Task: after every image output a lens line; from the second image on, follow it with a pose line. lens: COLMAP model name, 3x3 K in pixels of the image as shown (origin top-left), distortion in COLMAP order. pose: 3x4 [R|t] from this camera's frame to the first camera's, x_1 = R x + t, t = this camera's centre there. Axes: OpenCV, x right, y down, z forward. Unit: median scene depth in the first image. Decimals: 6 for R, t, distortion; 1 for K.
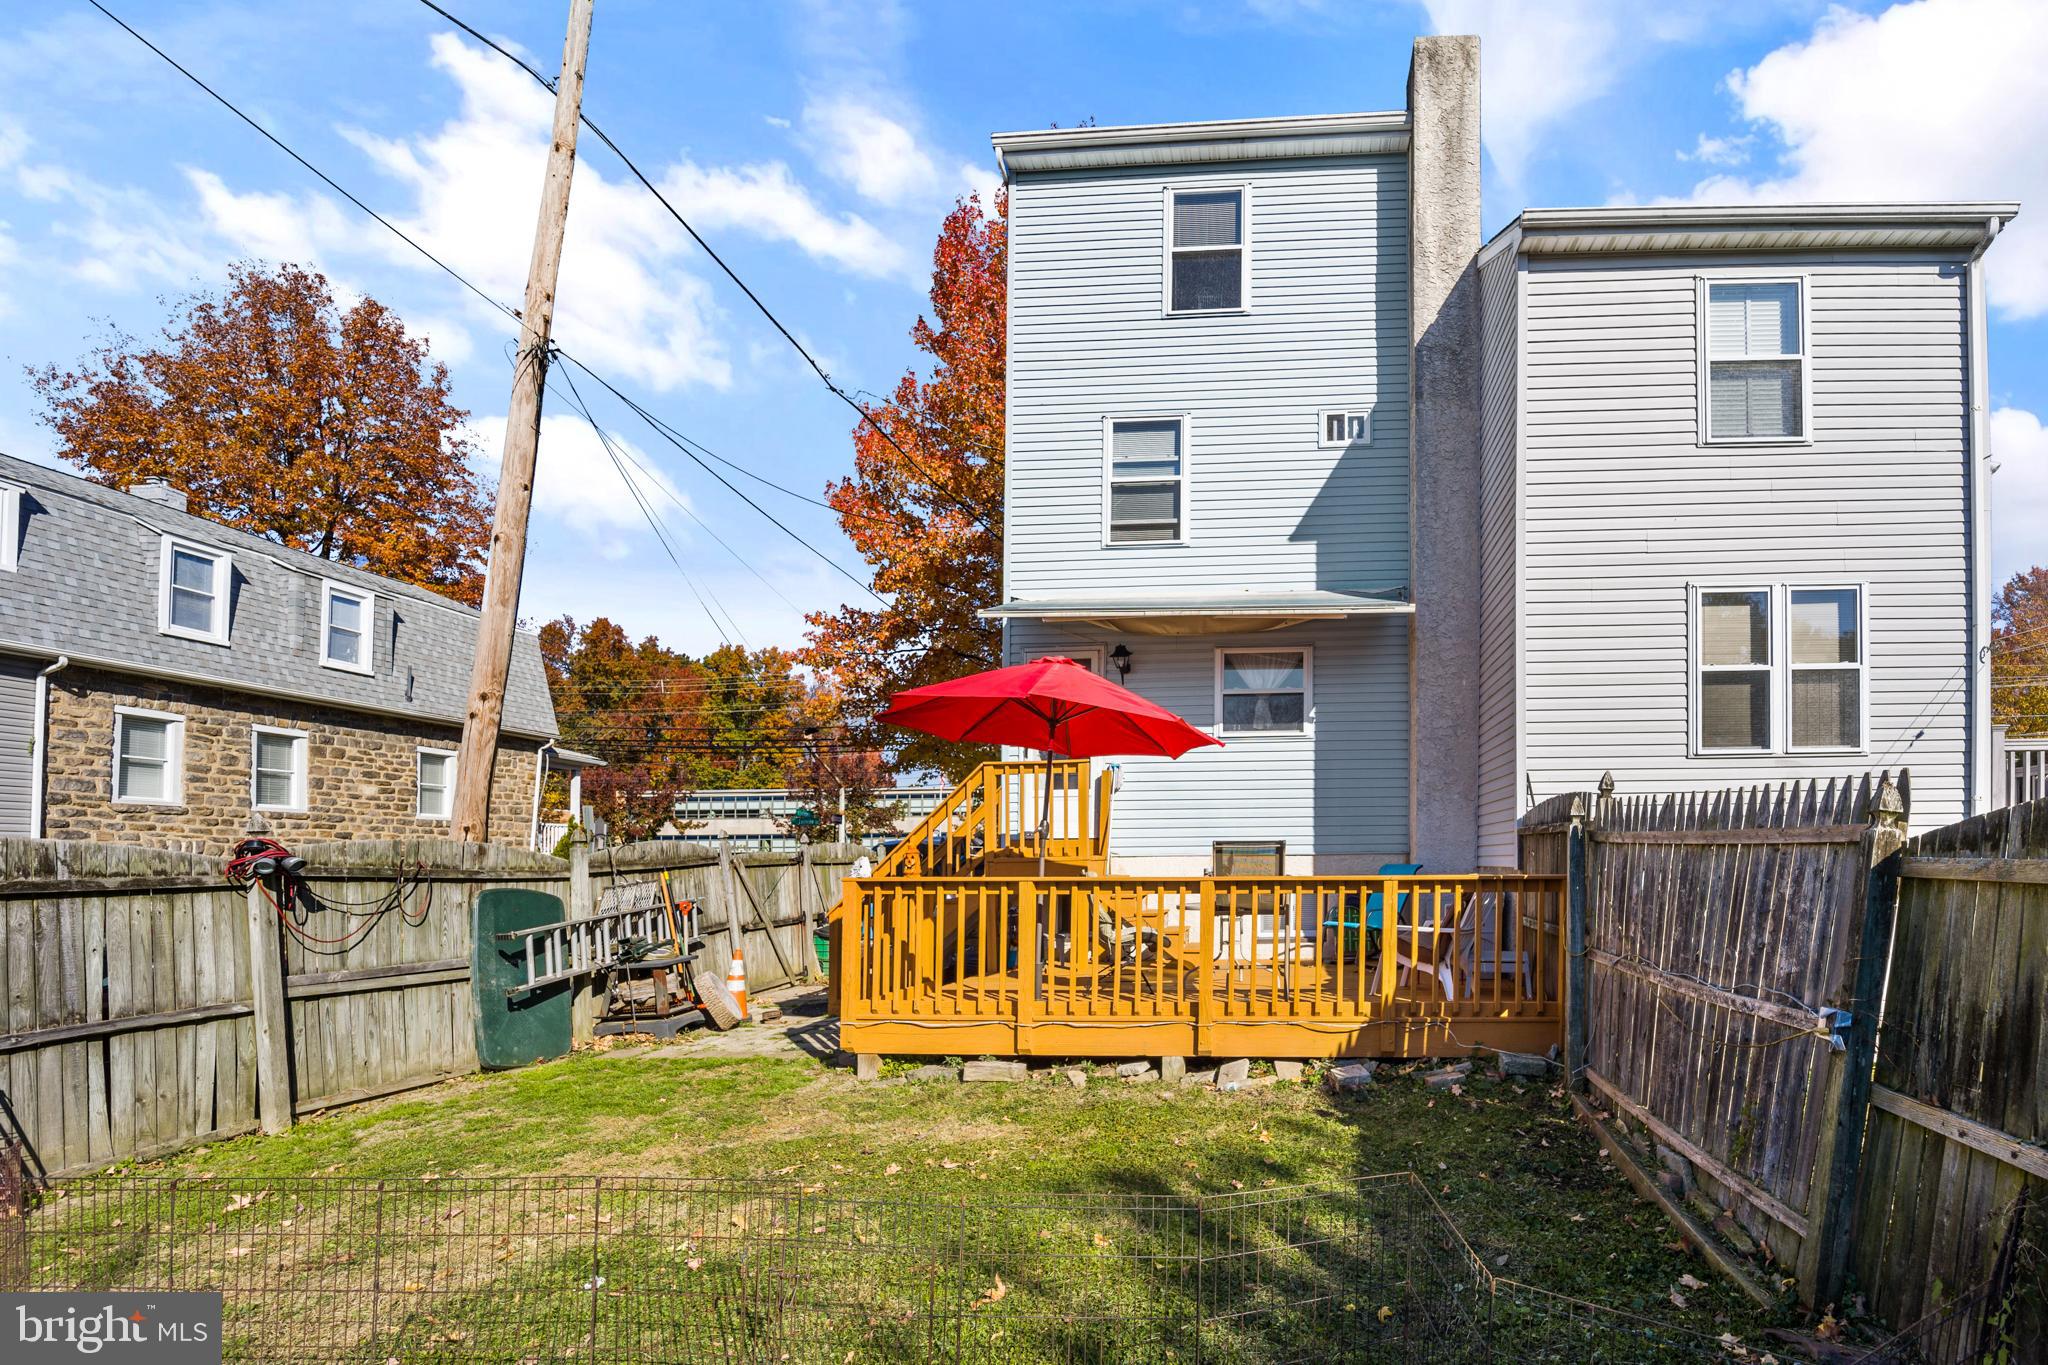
lens RADIAL K [[900.5, 0, 1241.3], [0, 900.5, 864.5], [0, 0, 1]] dist [-0.022325, 0.000184]
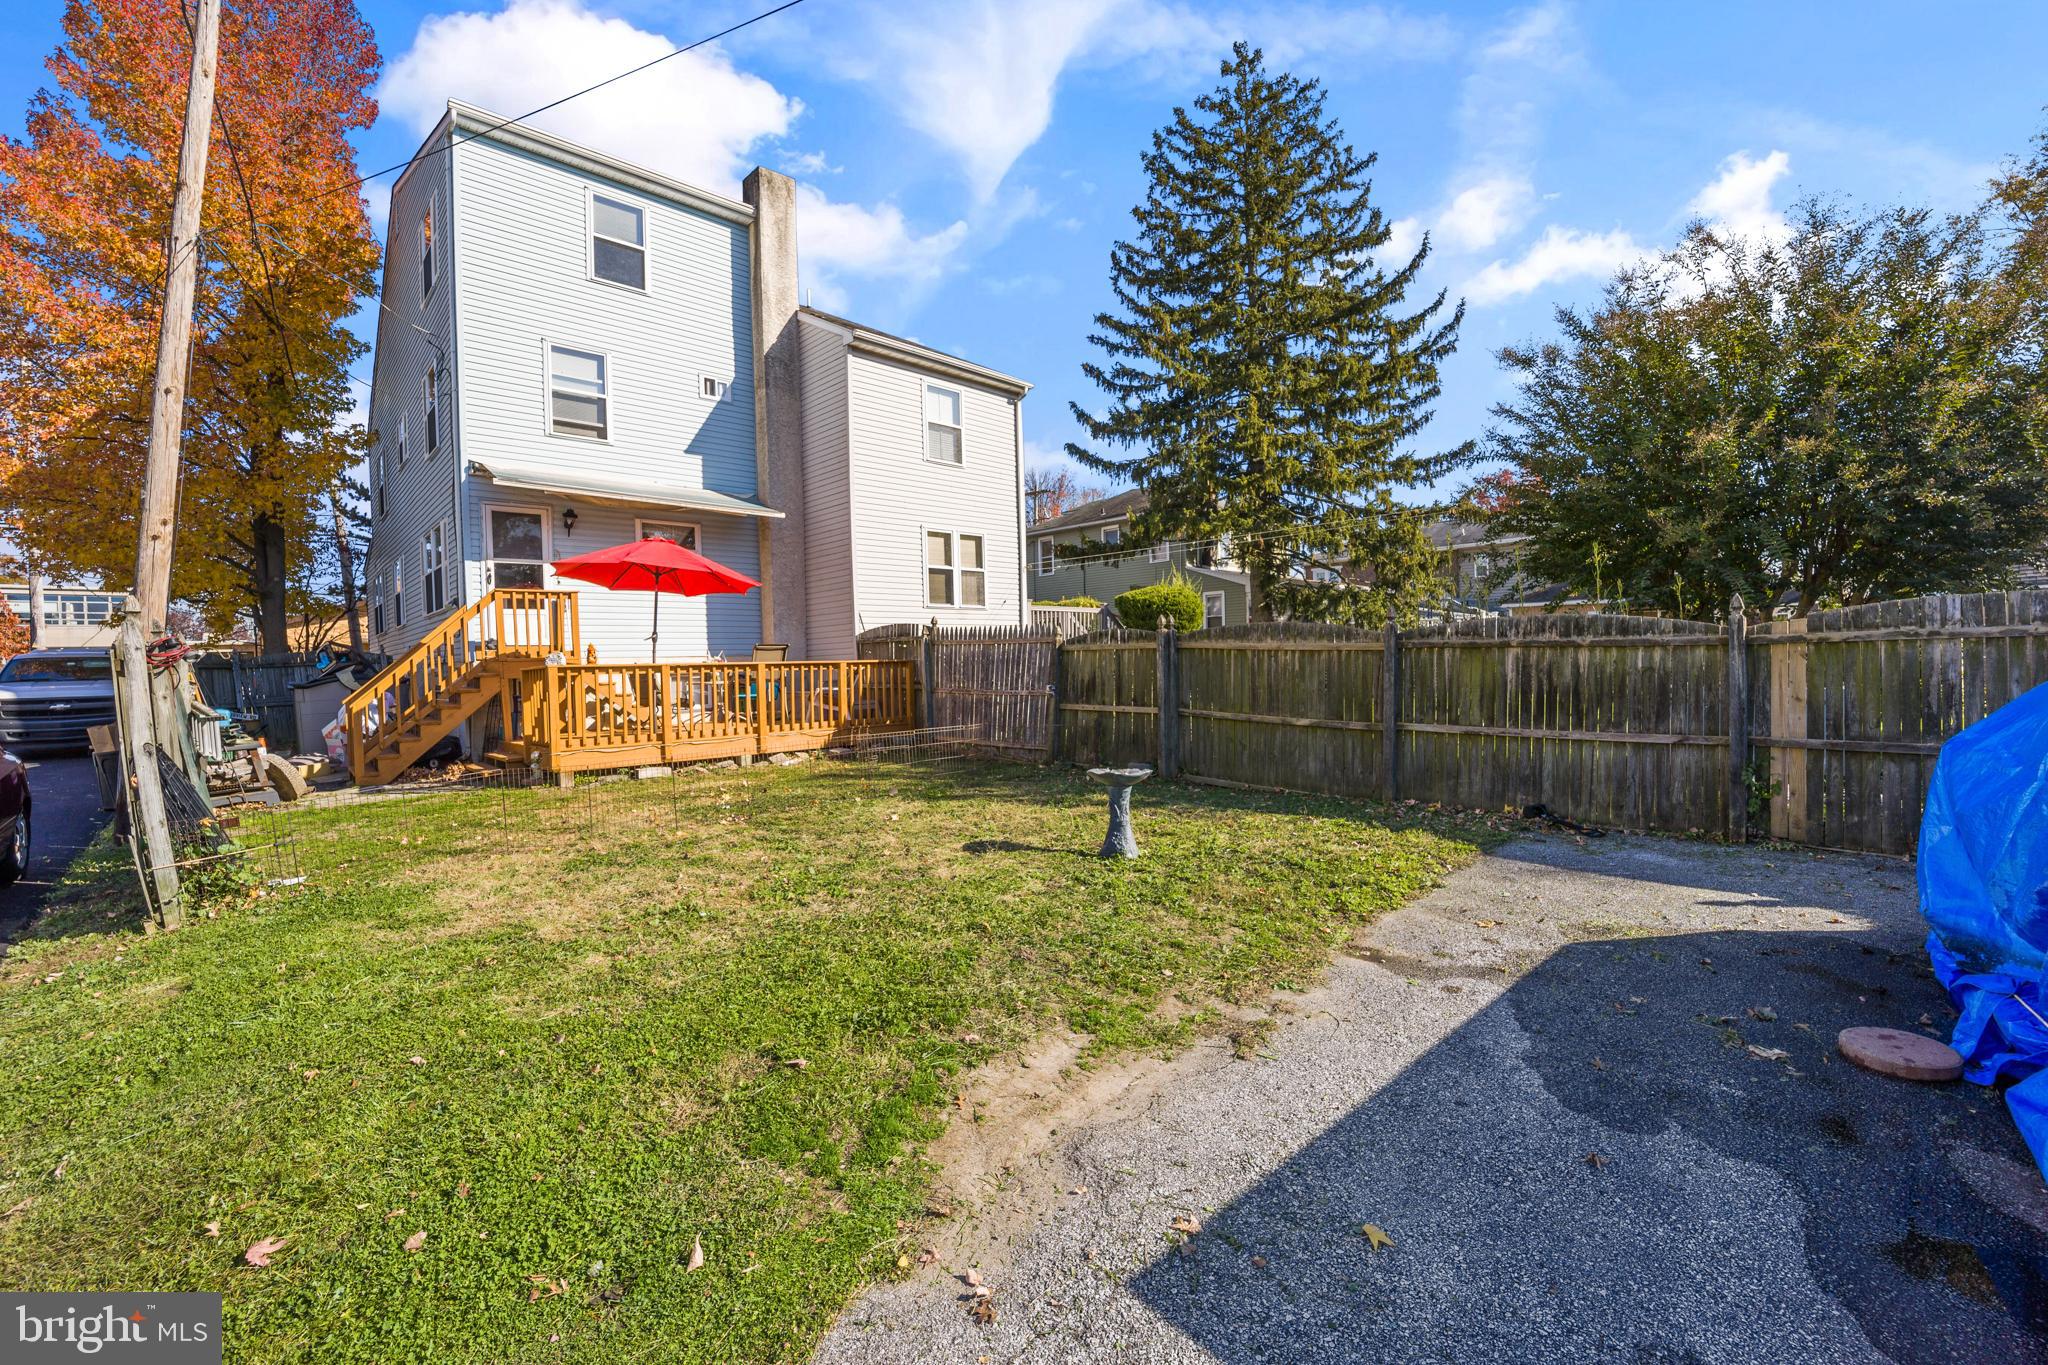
lens RADIAL K [[839.3, 0, 1024.0], [0, 839.3, 682.5], [0, 0, 1]] dist [-0.022636, 0.000139]
pose [[0.693105, -0.023498, 0.720453, -0.762085], [0.026999, 0.999613, 0.006629, 0.049410], [-0.720331, 0.014857, 0.693472, -0.536622]]
